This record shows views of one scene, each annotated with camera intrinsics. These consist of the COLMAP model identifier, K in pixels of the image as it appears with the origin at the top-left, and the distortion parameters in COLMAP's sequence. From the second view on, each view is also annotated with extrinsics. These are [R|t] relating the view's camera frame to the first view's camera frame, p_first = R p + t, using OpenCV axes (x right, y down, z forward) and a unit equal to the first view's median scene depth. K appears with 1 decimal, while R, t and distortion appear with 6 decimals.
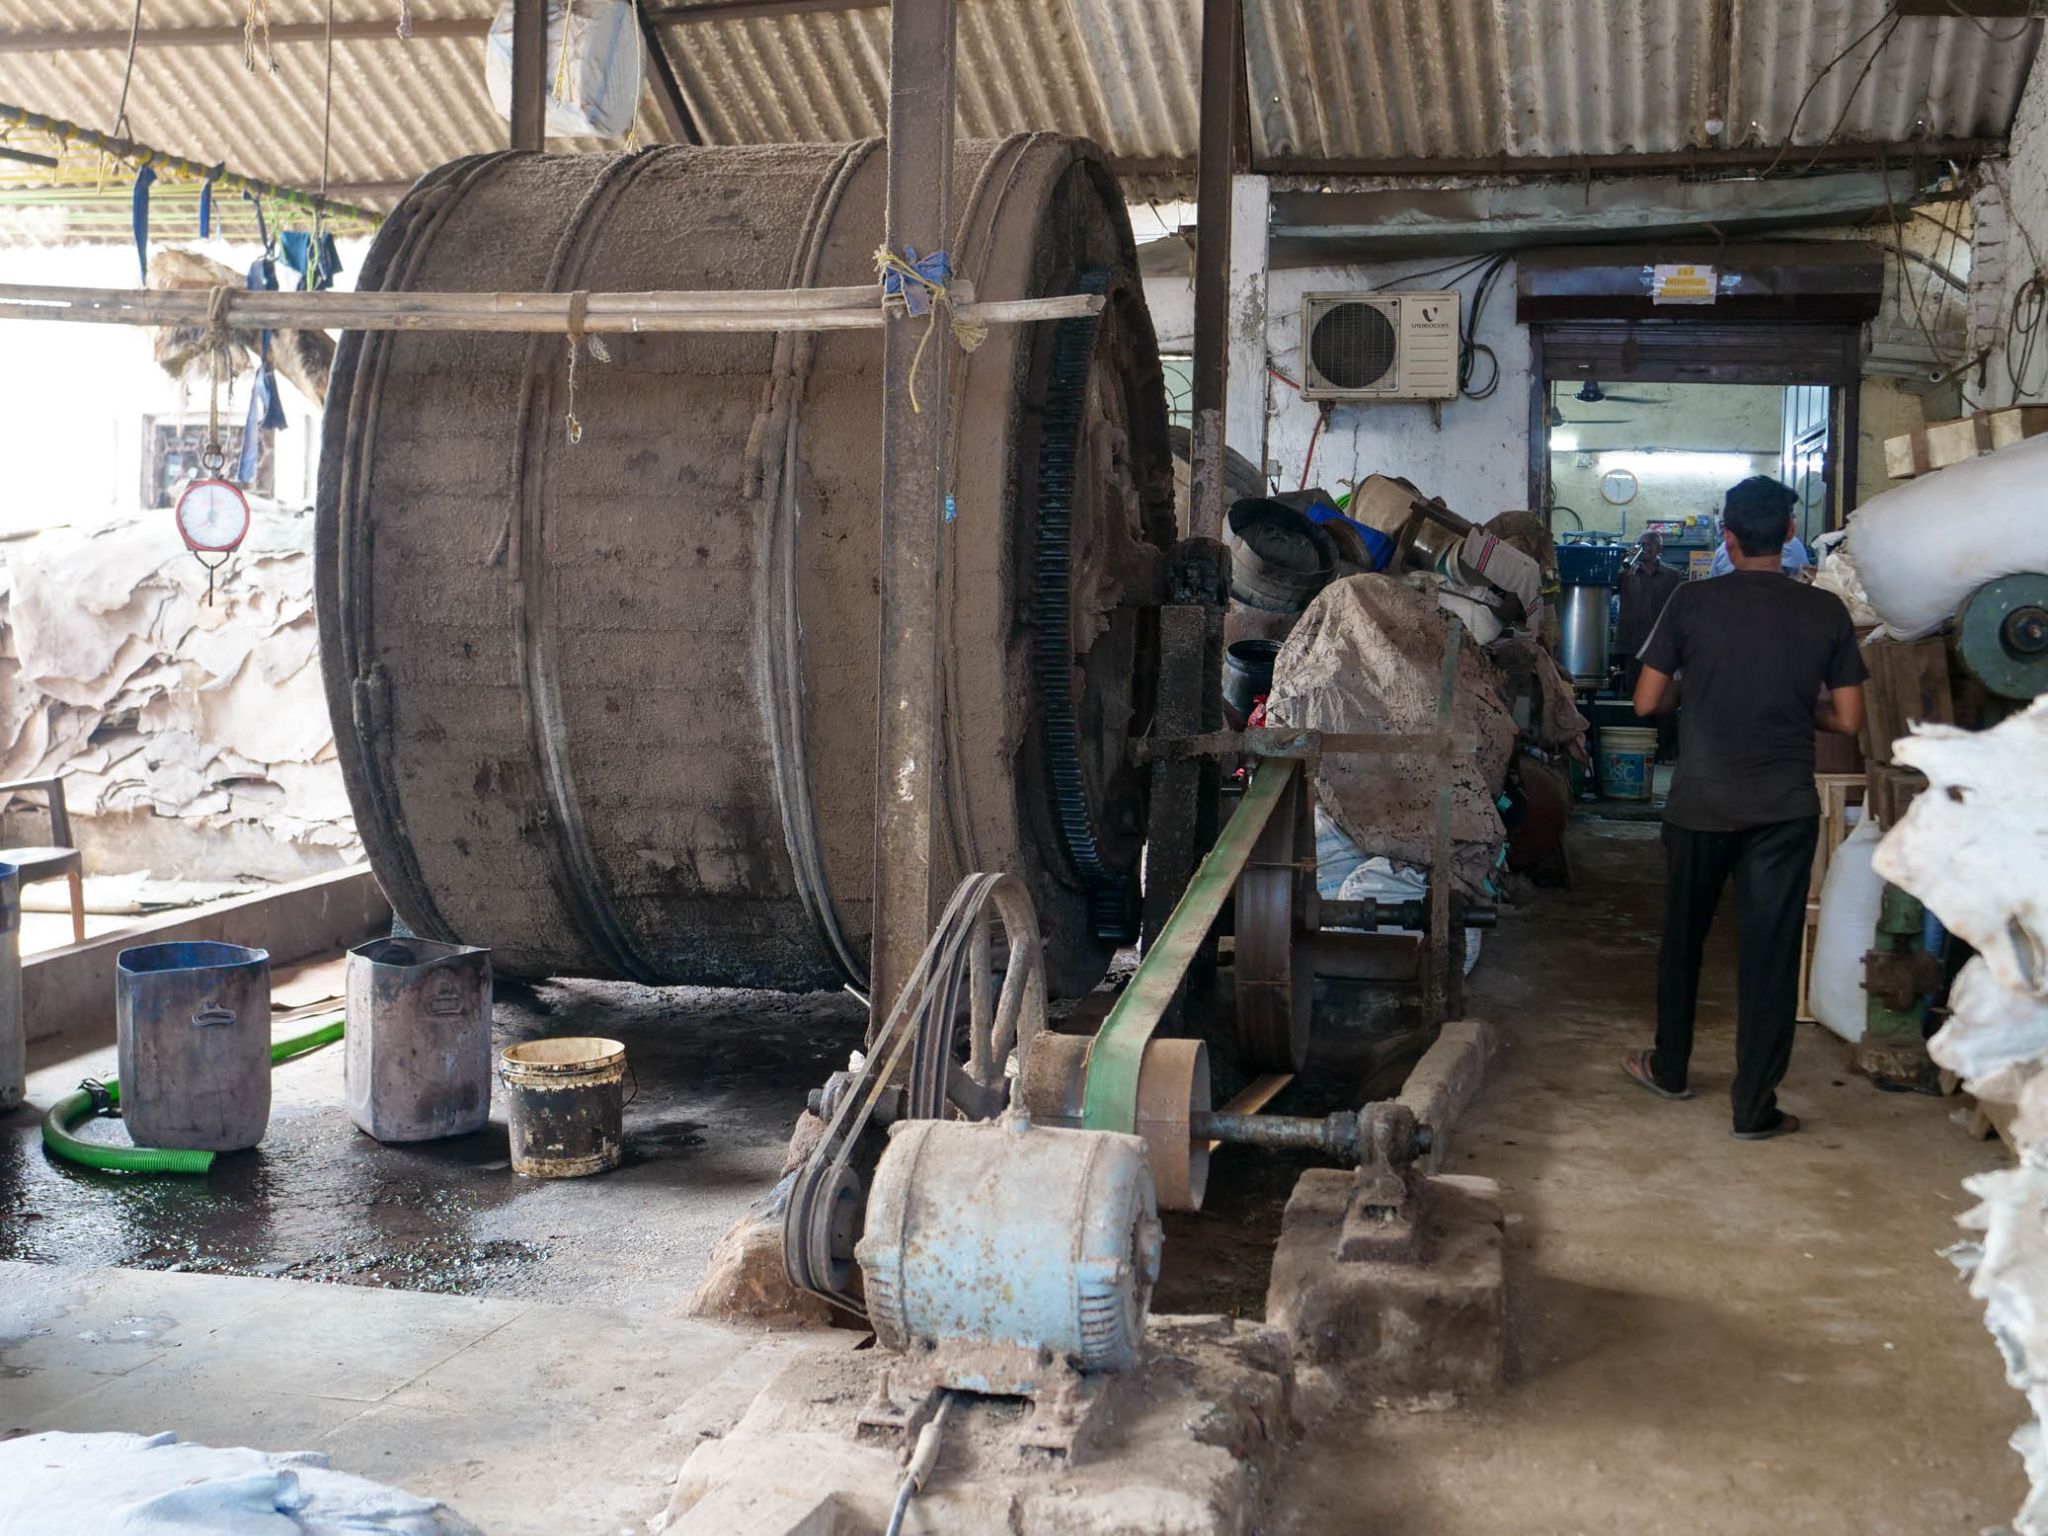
lens RADIAL K [[2405.1, 0, 1023.7], [0, 2405.1, 772.8], [0, 0, 1]] dist [0.021147, 0.000000]
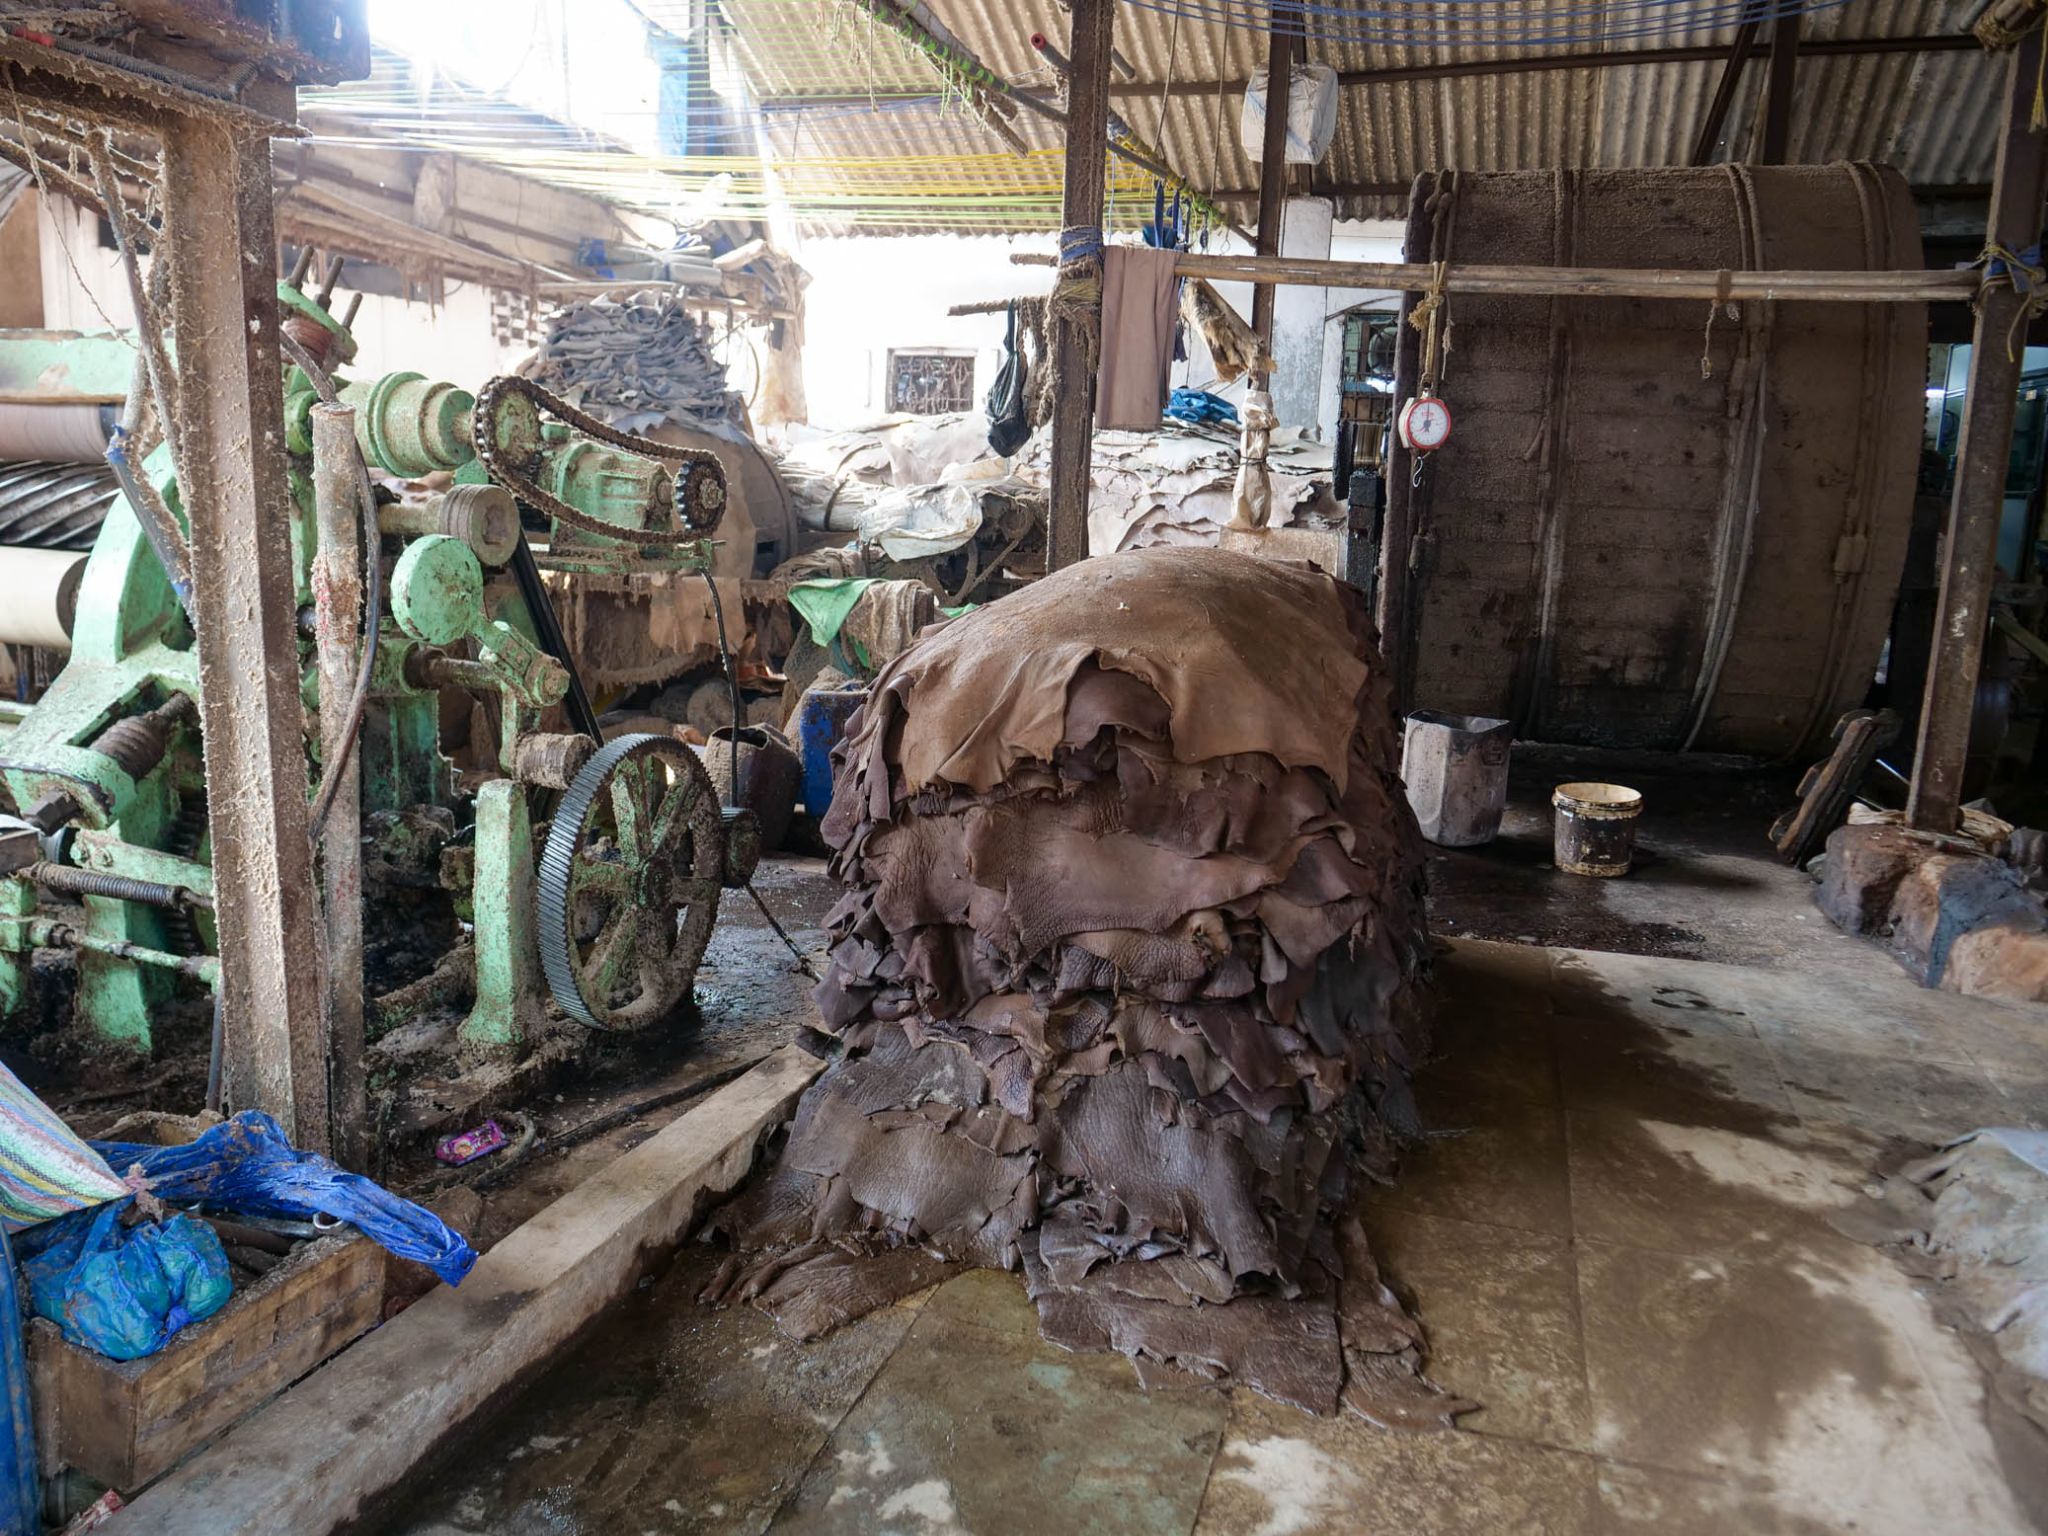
lens RADIAL K [[1463.5, 0, 1027.2], [0, 1463.5, 758.8], [0, 0, 1]] dist [-0.030136, 0.001709]
pose [[0.997780, 0.030770, -0.059062, -0.471096], [-0.023261, 0.992028, 0.123853, -0.008633], [0.062402, -0.122204, 0.990541, 0.081060]]
